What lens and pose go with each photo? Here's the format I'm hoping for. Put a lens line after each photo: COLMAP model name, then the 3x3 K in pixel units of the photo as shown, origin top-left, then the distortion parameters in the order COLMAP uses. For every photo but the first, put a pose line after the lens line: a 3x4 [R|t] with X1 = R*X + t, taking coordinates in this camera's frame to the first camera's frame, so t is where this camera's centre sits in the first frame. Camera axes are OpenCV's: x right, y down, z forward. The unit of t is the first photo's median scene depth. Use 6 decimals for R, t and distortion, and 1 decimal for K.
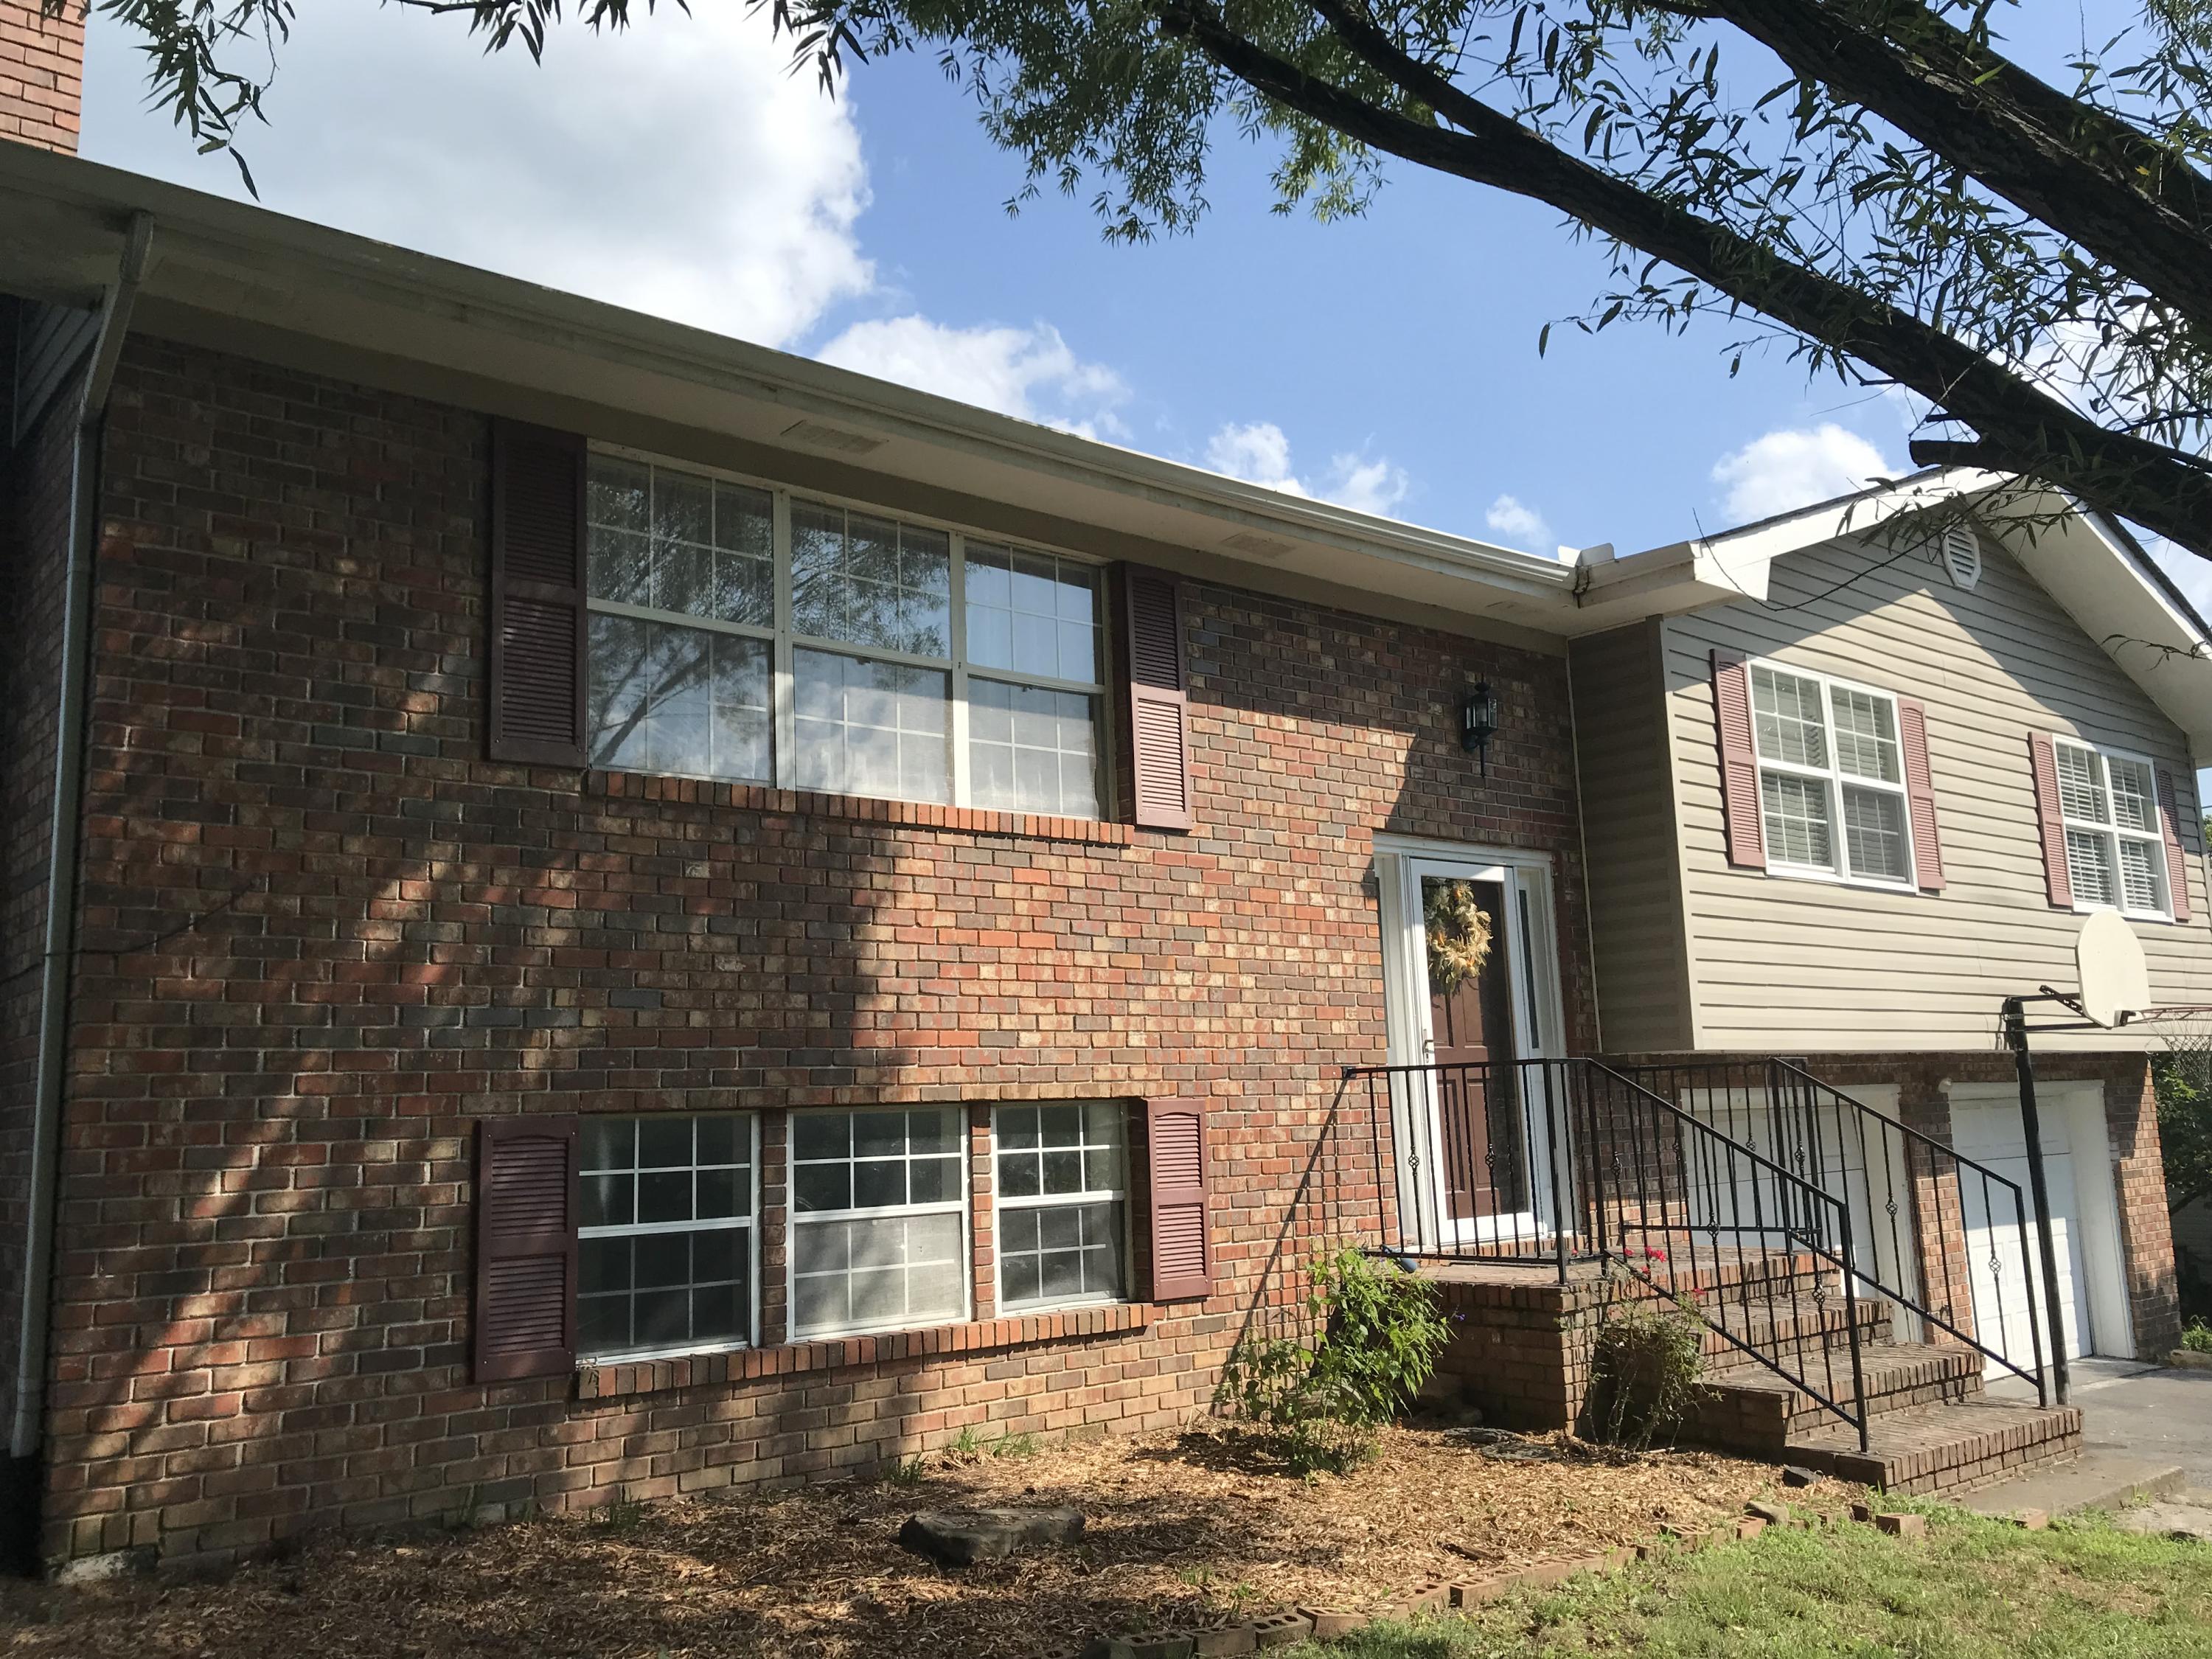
lens RADIAL K [[1832.1, 0, 1102.6], [0, 1832.1, 830.3], [0, 0, 1]] dist [0.028700, -0.028758]
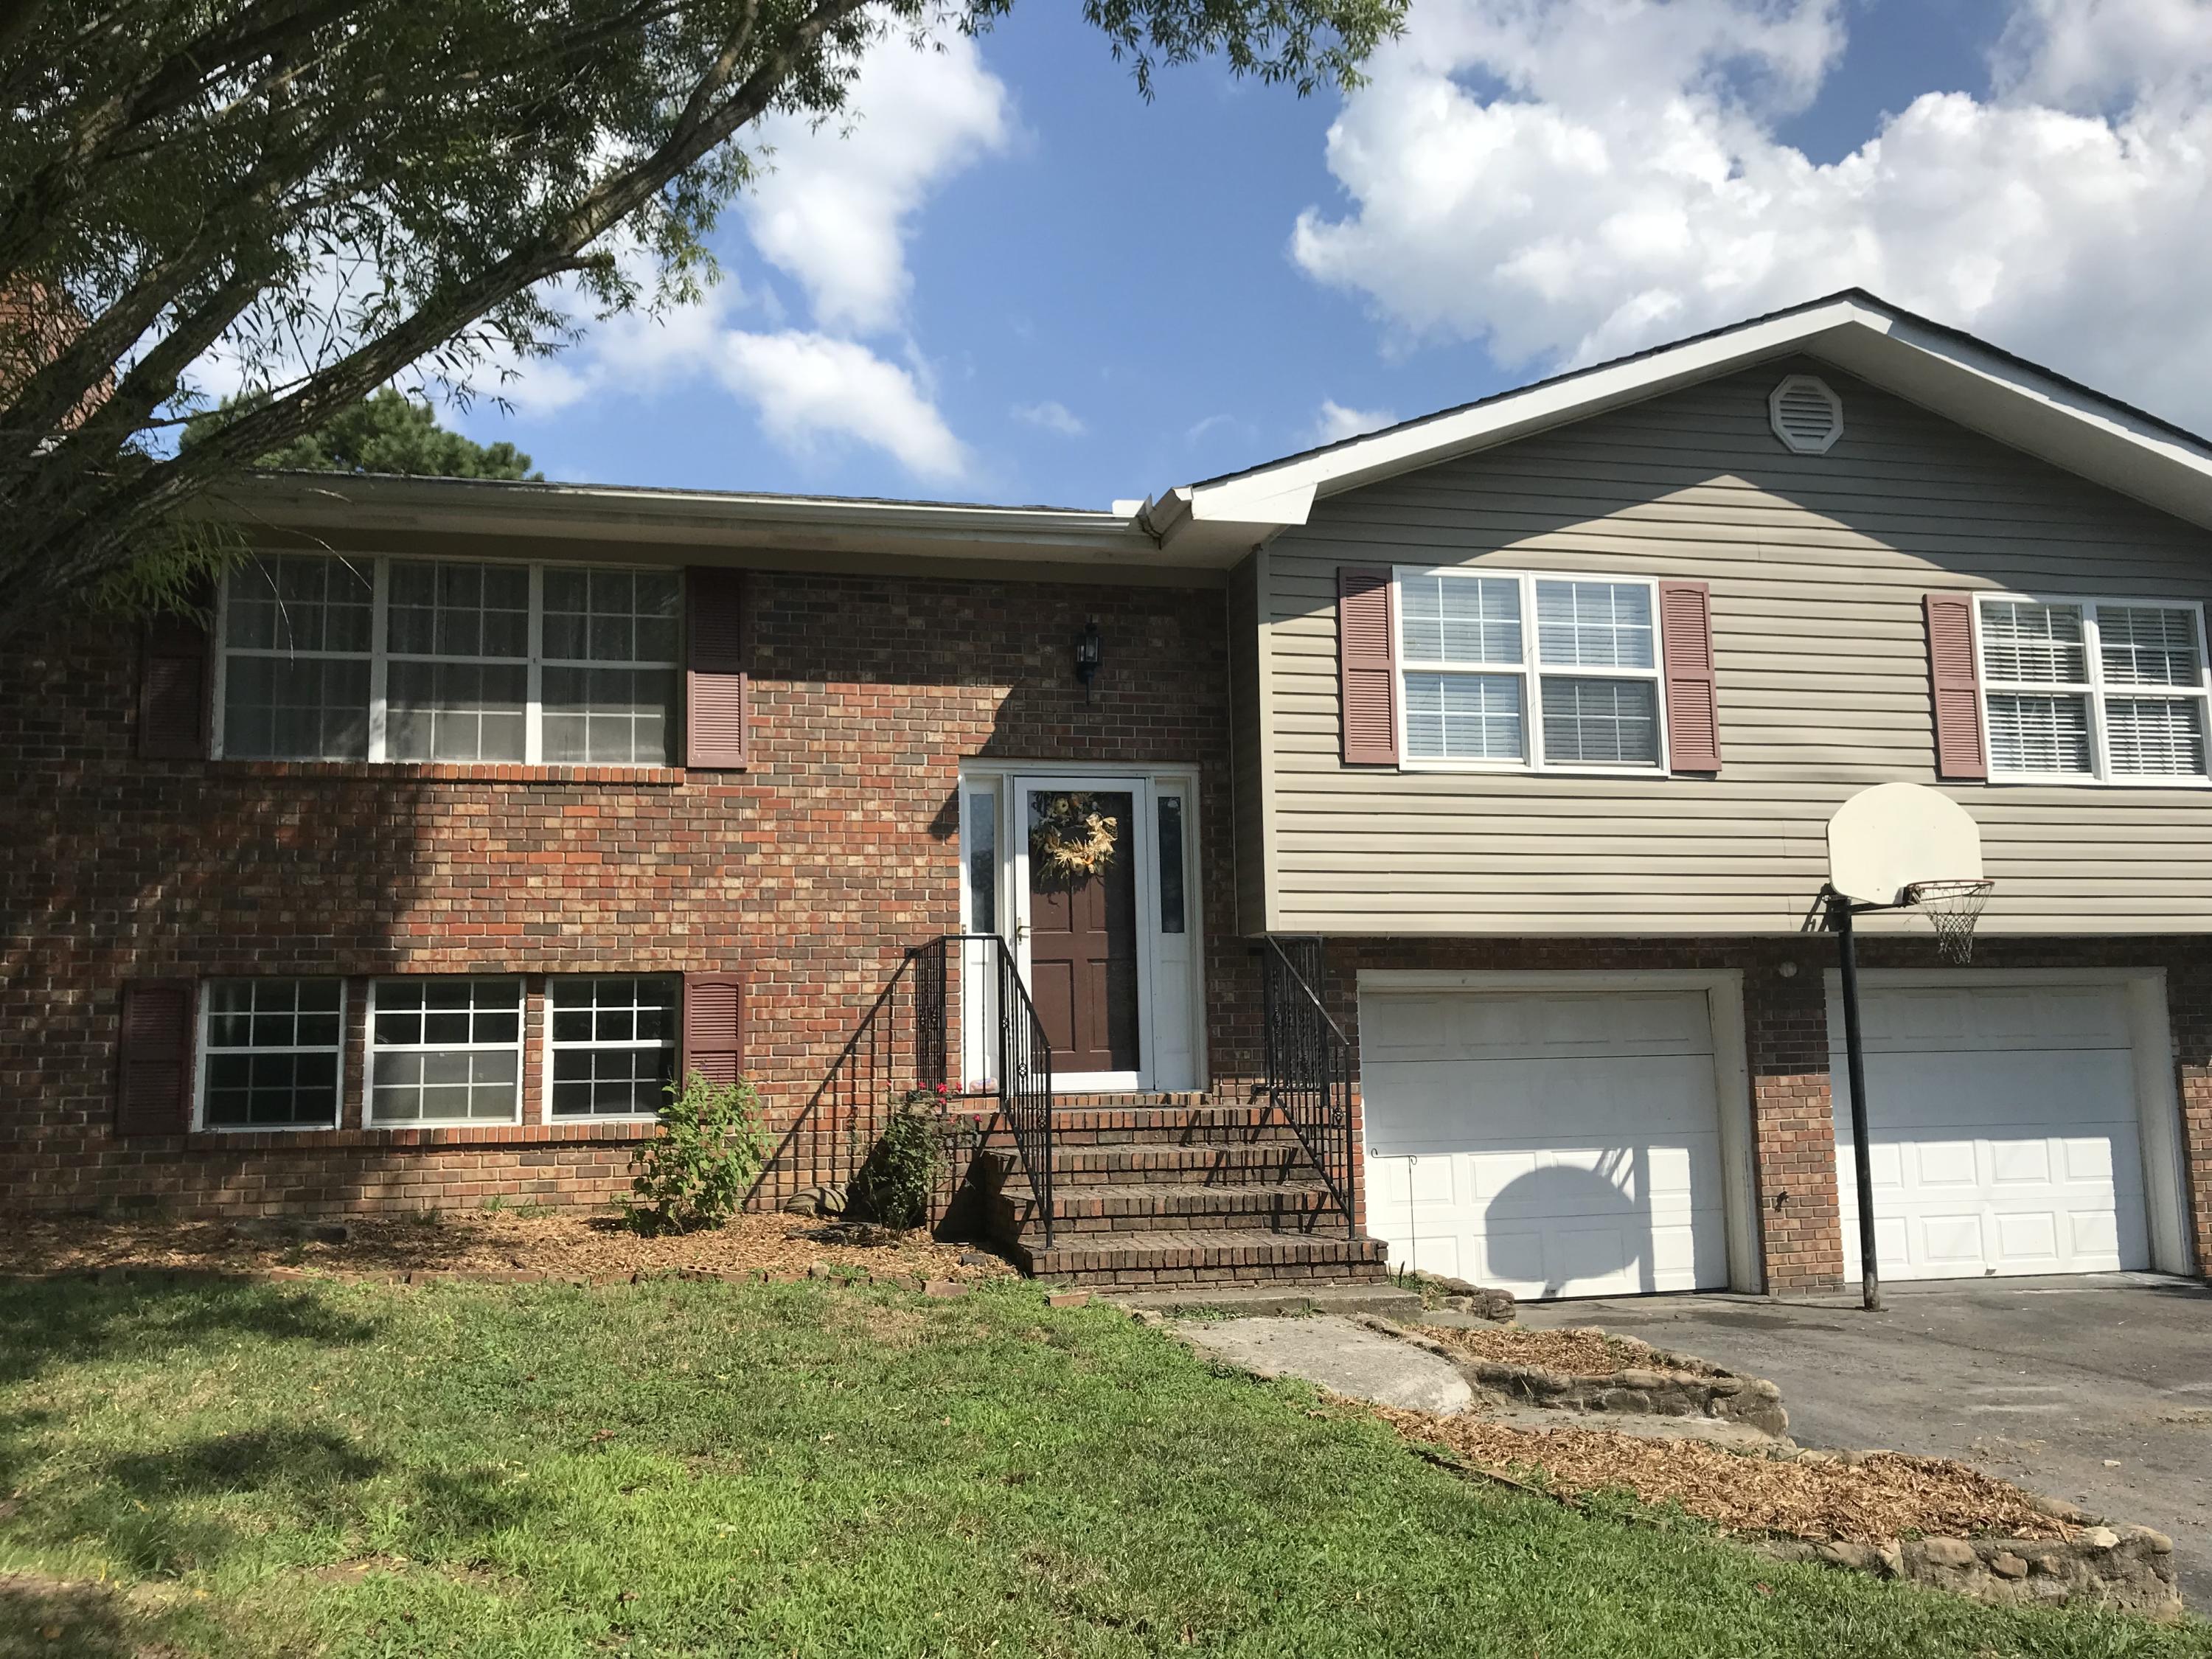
lens RADIAL K [[1832.1, 0, 1099.8], [0, 1832.1, 824.5], [0, 0, 1]] dist [0.028700, -0.028758]
pose [[0.888898, -0.044921, -0.455898, 0.858396], [0.061955, 0.997826, 0.022478, 0.025588], [0.453897, -0.048226, 0.889748, -0.049395]]
